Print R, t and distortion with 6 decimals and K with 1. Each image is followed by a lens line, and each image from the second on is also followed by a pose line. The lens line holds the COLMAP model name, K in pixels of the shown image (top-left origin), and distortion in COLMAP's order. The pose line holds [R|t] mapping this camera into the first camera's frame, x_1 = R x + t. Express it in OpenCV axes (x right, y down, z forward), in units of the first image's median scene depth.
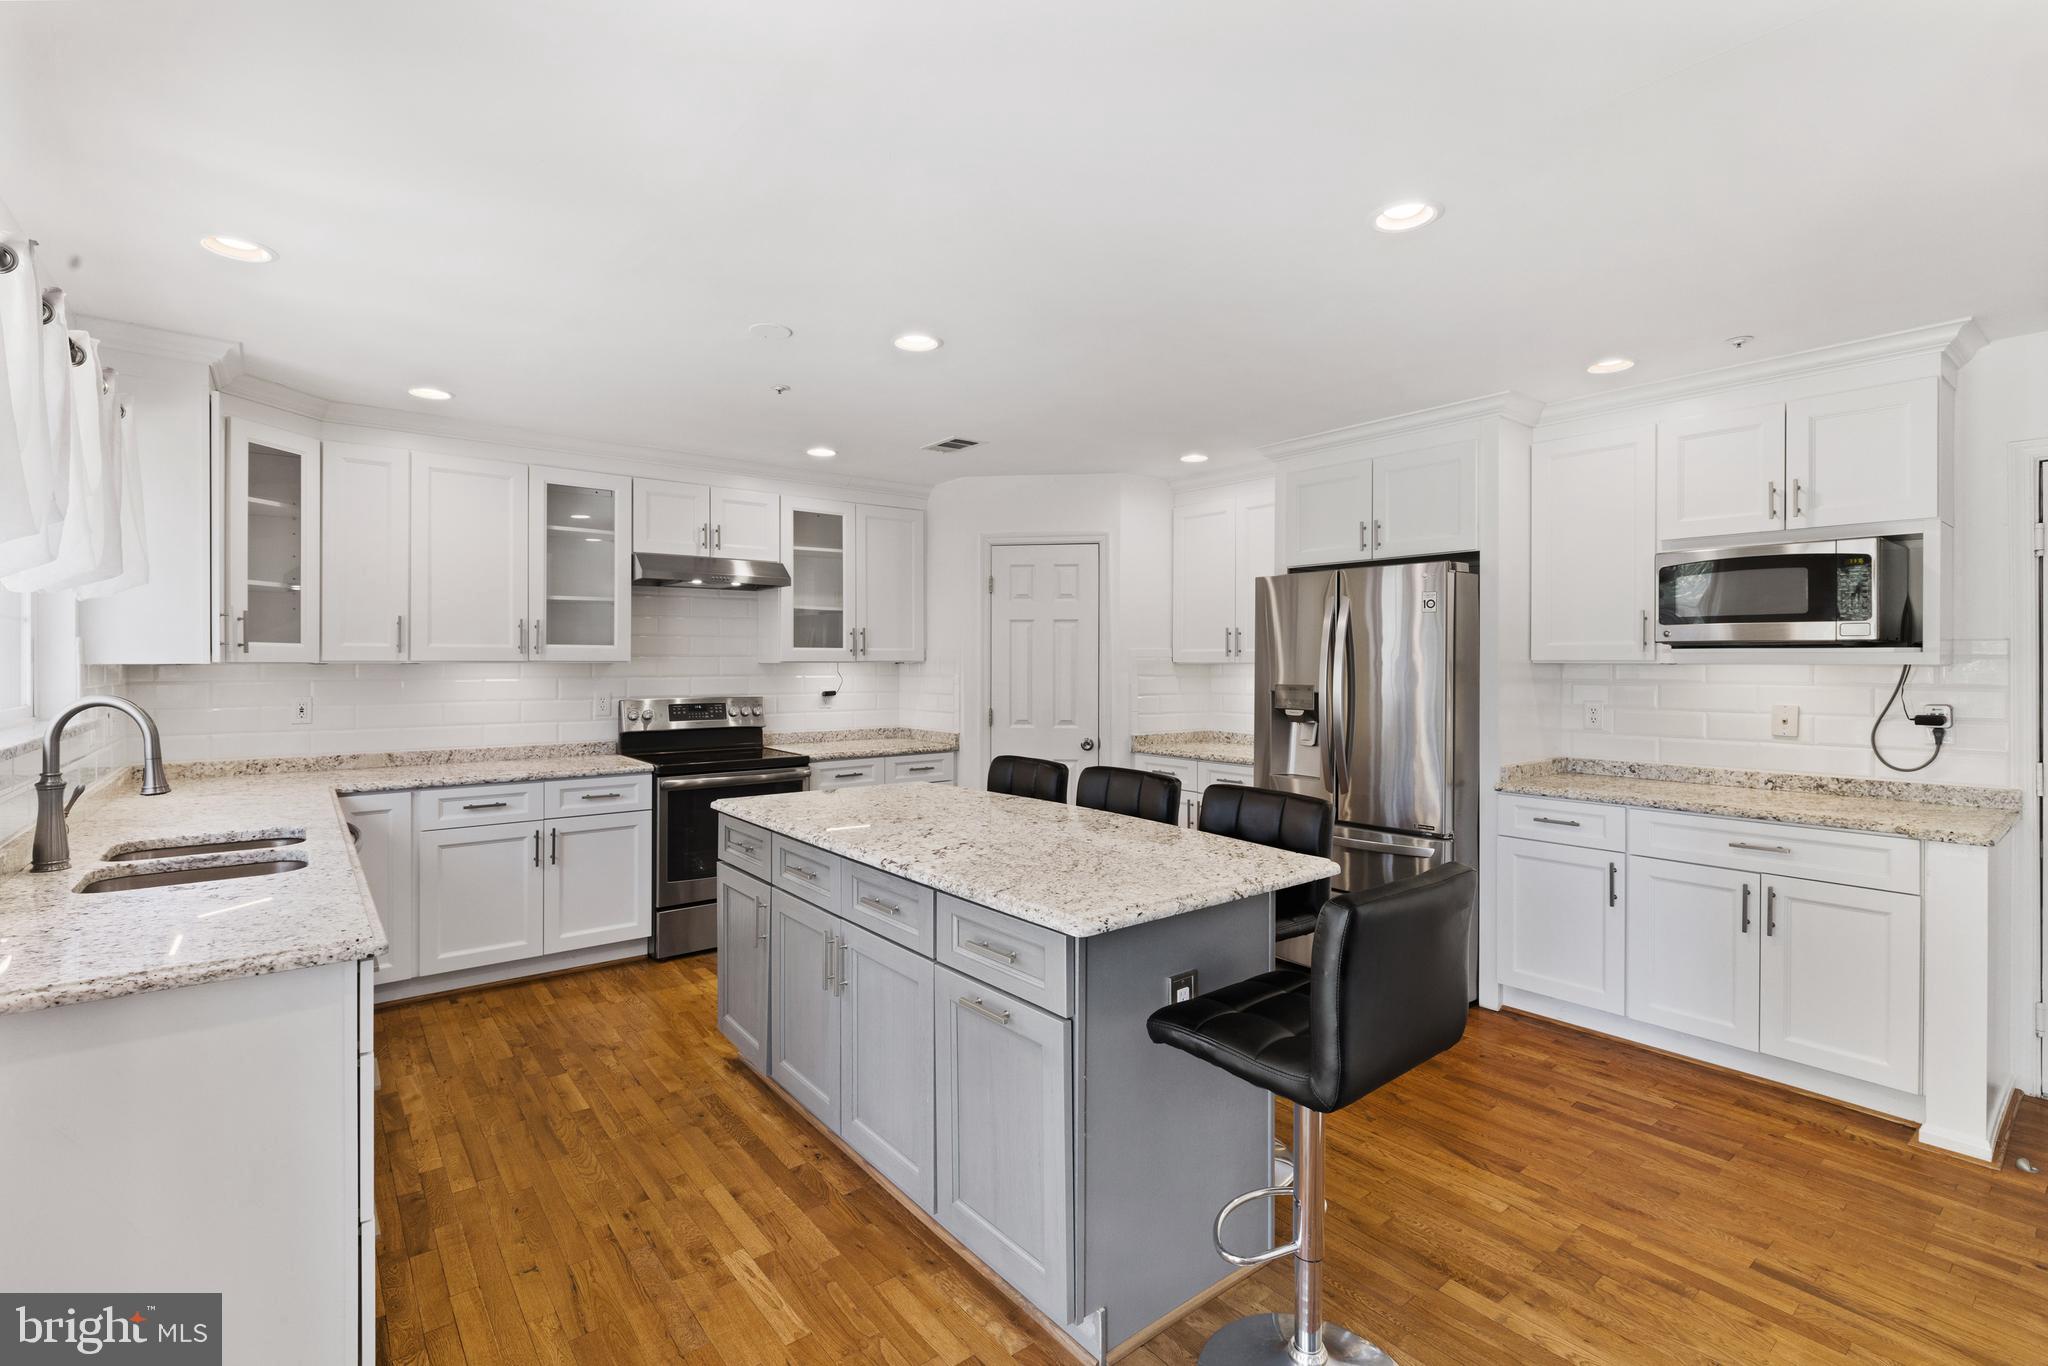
lens RADIAL K [[916.1, 0, 1017.7], [0, 916.1, 661.9], [0, 0, 1]] dist [-0.007563, 0.000177]
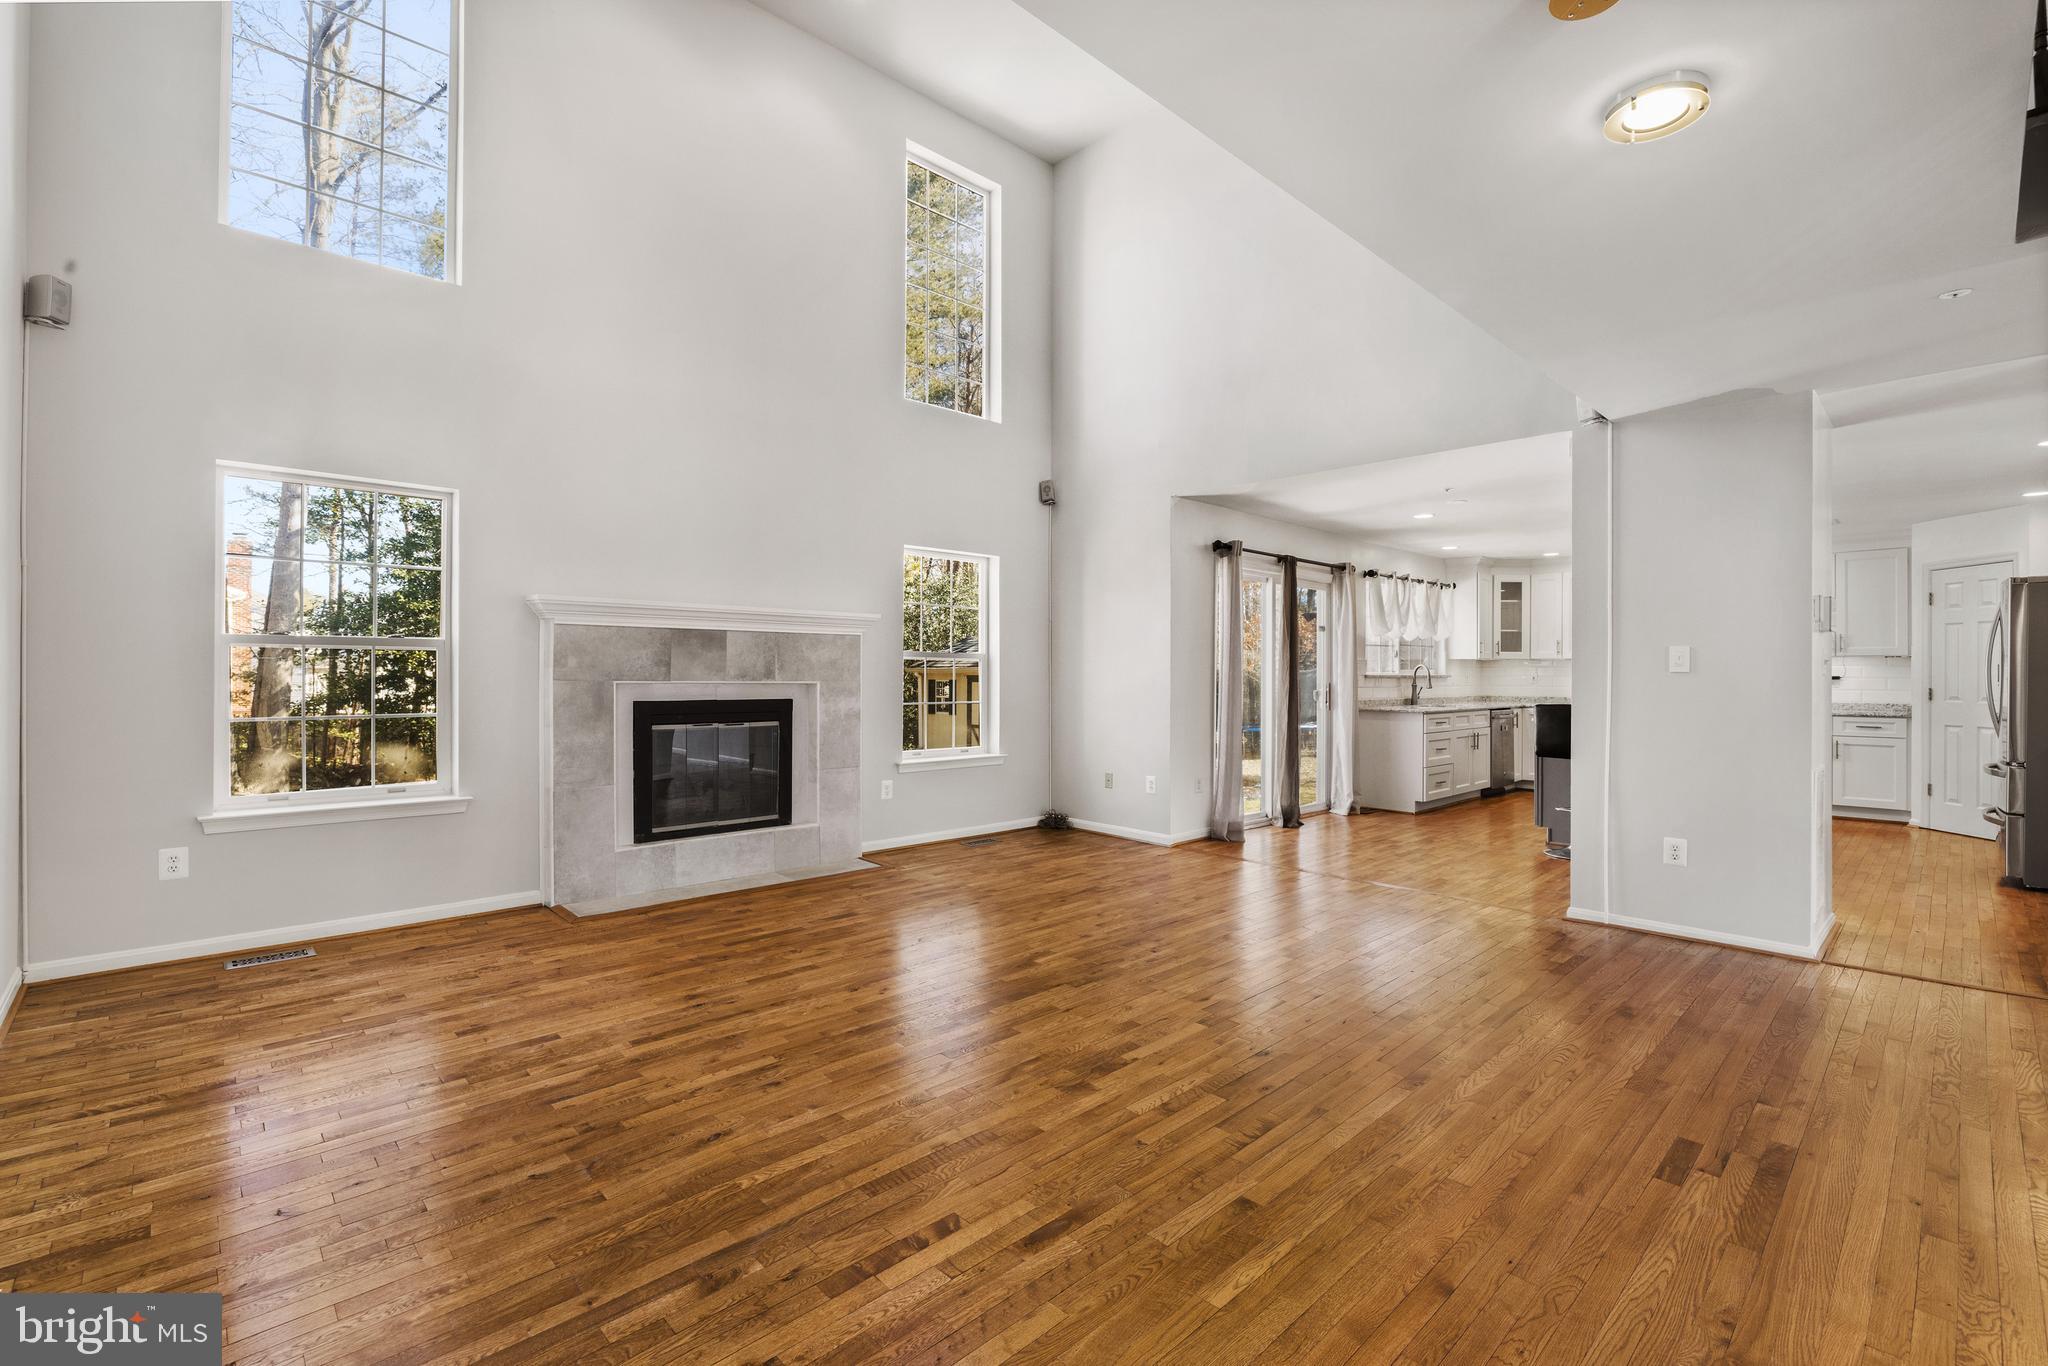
lens RADIAL K [[916.1, 0, 1013.7], [0, 916.1, 675.9], [0, 0, 1]] dist [-0.007563, 0.000177]
pose [[0.084969, 0.001558, -0.996382, 1.462511], [-0.005703, 0.999983, 0.001077, 0.046197], [0.996367, 0.005591, 0.084977, -0.595085]]
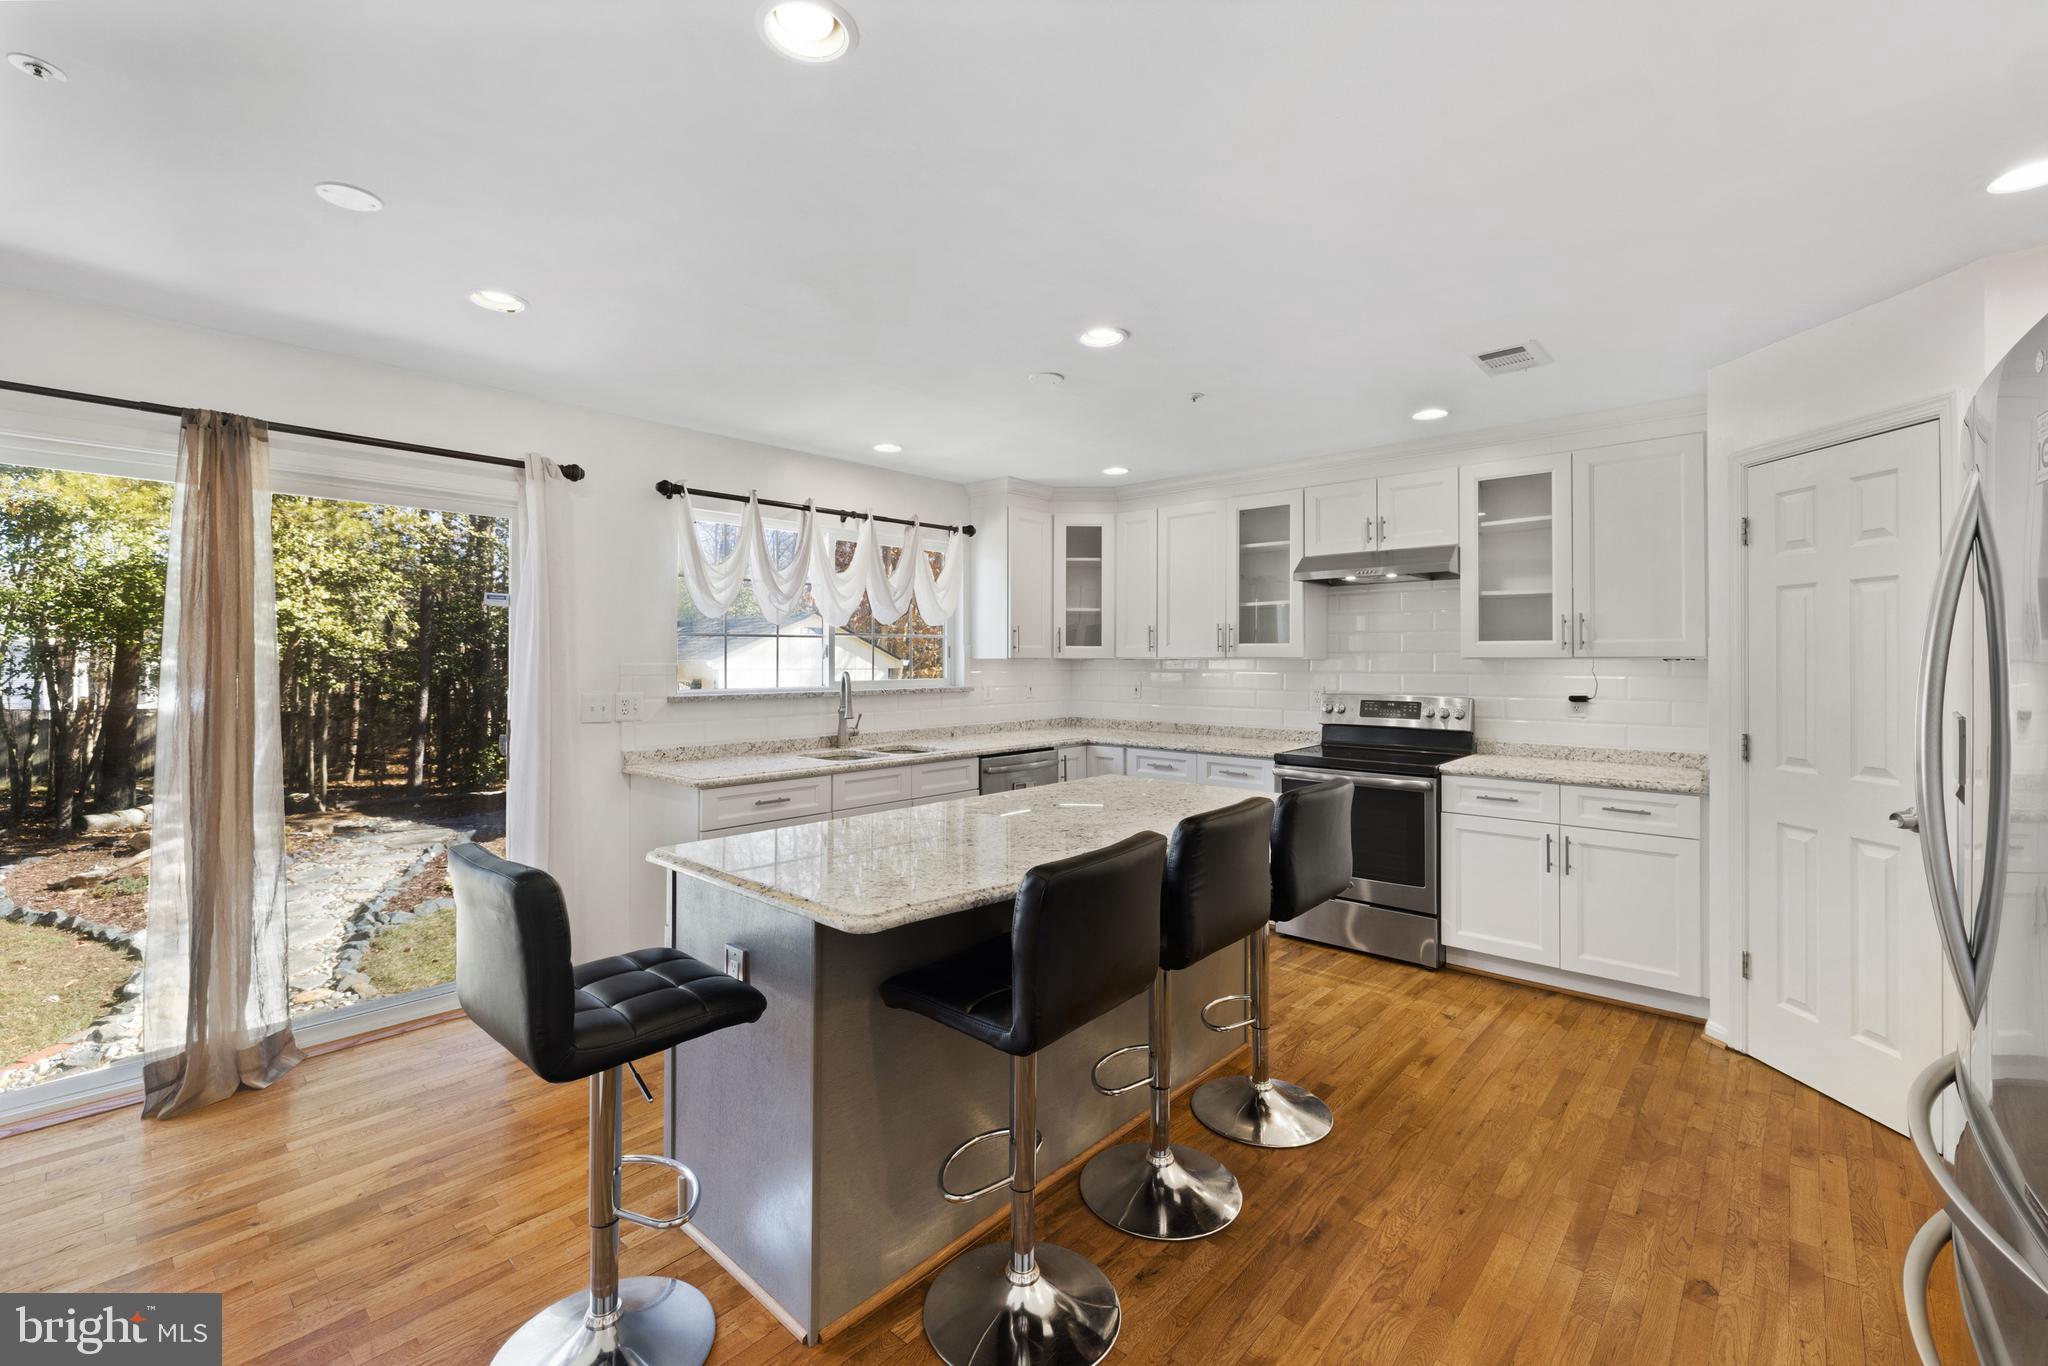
lens RADIAL K [[865.2, 0, 1029.6], [0, 865.2, 650.9], [0, 0, 1]] dist [-0.004624, 0.000612]
pose [[0.169253, -0.010428, -0.985517, 0.546189], [-0.002099, 0.999938, -0.010941, 0.003478], [0.985570, 0.003920, 0.169221, 0.517231]]
